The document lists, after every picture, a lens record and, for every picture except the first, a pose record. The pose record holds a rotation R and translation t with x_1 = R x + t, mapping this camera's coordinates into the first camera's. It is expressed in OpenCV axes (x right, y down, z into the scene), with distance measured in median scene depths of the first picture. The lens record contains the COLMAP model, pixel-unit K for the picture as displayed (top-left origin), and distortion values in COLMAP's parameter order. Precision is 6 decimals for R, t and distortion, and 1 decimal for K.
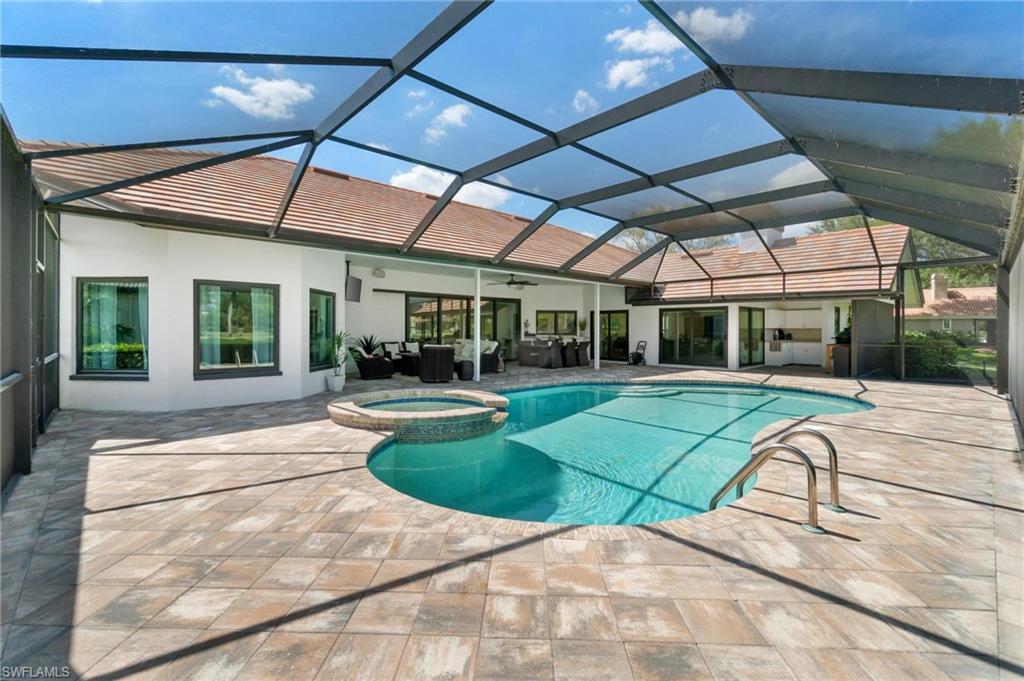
lens RADIAL K [[442.1, 0, 509.8], [0, 442.1, 334.7], [0, 0, 1]] dist [-0.009986, 0.004297]
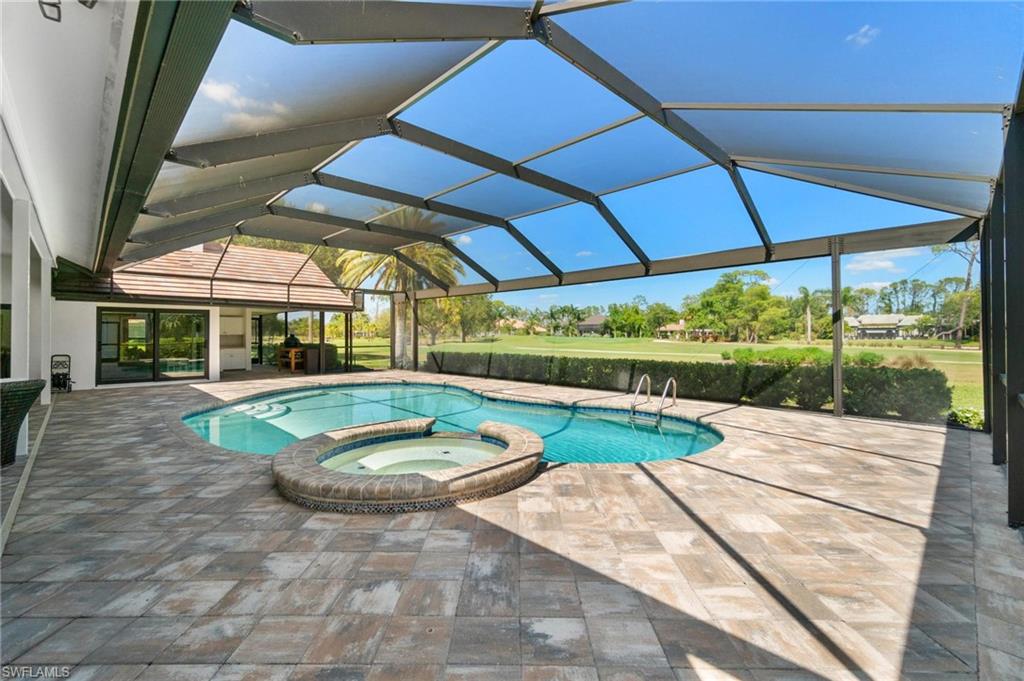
lens RADIAL K [[442.1, 0, 509.5], [0, 442.1, 333.6], [0, 0, 1]] dist [-0.009986, 0.004297]
pose [[-0.016439, -0.000546, 0.999865, -1.650751], [0.017751, 0.999842, 0.000837, -0.025031], [-0.999707, 0.017762, -0.016427, 1.658057]]
